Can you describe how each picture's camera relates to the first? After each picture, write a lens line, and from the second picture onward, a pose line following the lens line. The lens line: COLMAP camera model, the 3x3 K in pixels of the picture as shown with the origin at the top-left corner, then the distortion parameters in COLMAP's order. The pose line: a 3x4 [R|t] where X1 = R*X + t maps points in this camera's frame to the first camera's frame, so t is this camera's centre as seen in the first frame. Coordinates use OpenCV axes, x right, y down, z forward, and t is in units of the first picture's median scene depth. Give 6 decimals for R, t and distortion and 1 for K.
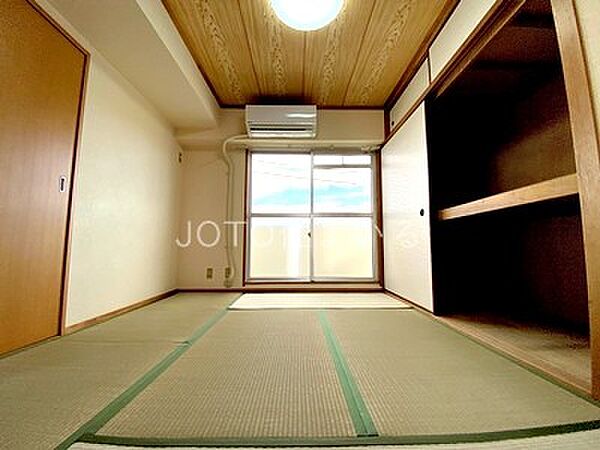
lens RADIAL K [[247.9, 0, 300.0], [0, 247.9, 225.0], [0, 0, 1]] dist [0.047267, -0.000012]
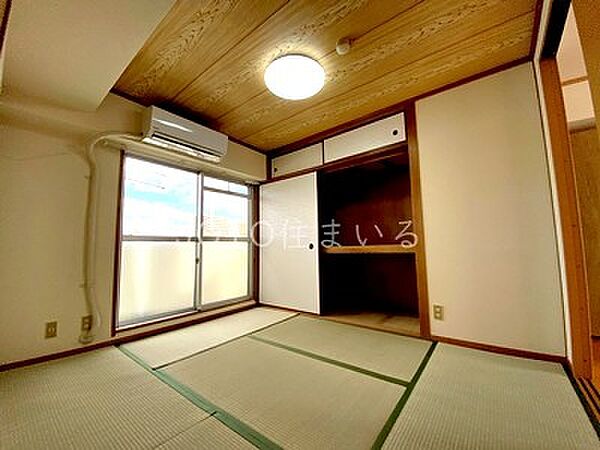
lens RADIAL K [[243.4, 0, 300.0], [0, 243.4, 225.0], [0, 0, 1]] dist [0.024256, -0.024414]
pose [[0.618991, 0.059450, 0.783145, -0.466131], [-0.050240, 0.998086, -0.036057, -0.083121], [-0.783790, -0.017026, 0.620793, 0.126703]]
